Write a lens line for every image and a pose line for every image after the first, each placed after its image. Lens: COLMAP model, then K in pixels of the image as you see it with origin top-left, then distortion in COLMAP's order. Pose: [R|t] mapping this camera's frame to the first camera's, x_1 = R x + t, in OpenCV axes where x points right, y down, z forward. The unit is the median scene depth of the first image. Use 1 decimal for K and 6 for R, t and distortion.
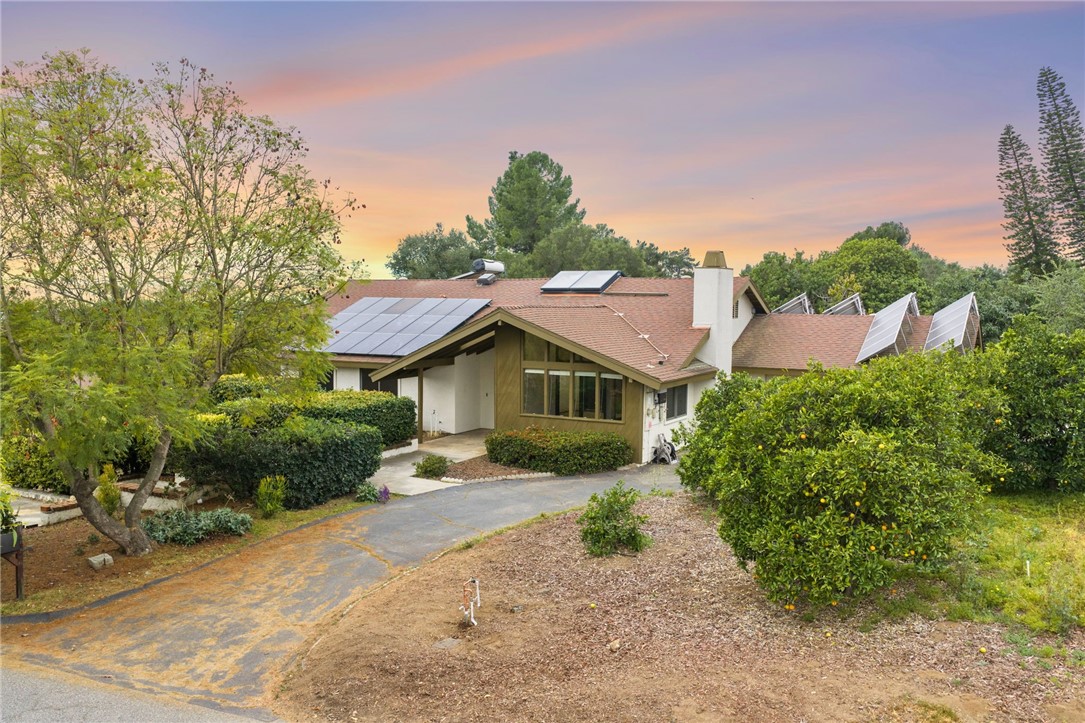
lens RADIAL K [[909.1, 0, 542.5], [0, 909.1, 361.5], [0, 0, 1]] dist [0.001459, -0.001575]
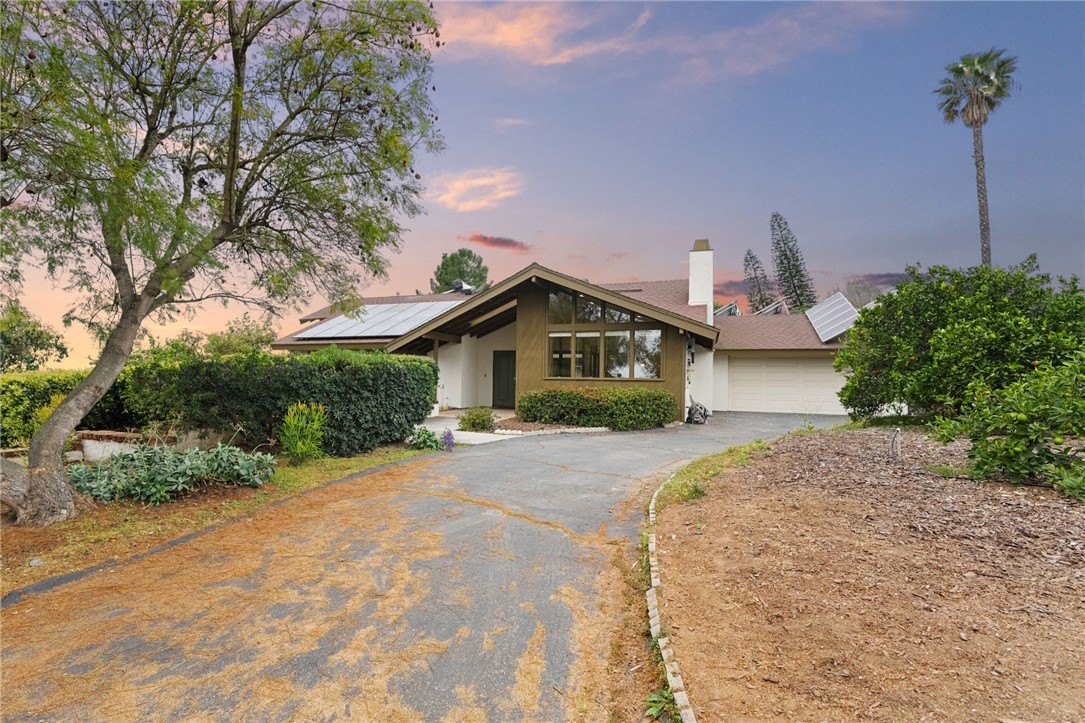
lens RADIAL K [[522.9, 0, 486.6], [0, 522.9, 362.1], [0, 0, 1]] dist [0.000660, 0.000252]
pose [[0.994396, 0.012072, 0.105025, -0.197966], [-0.001709, 0.995165, -0.098204, 0.129560], [-0.105703, 0.097475, 0.989609, 0.578046]]
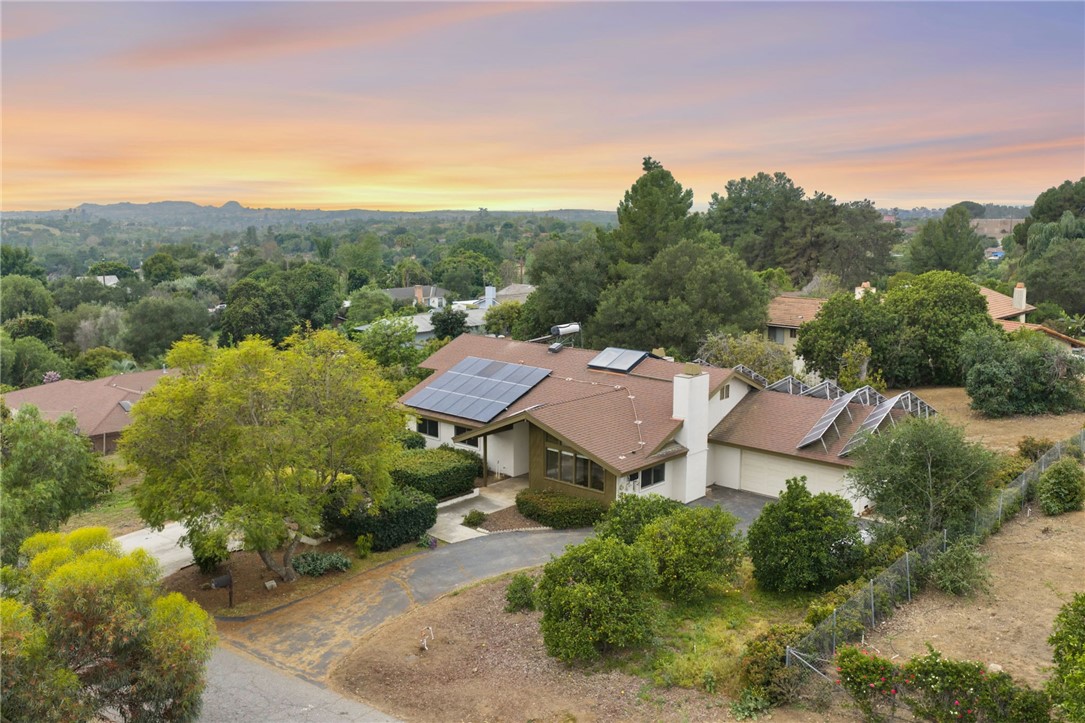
lens RADIAL K [[955.5, 0, 542.5], [0, 955.5, 361.5], [0, 0, 1]] dist [0.005791, -0.010733]
pose [[0.975147, 0.032409, -0.219176, 0.405991], [-0.011881, 0.995470, 0.094334, -0.364626], [0.221240, -0.089385, 0.971114, -0.638906]]
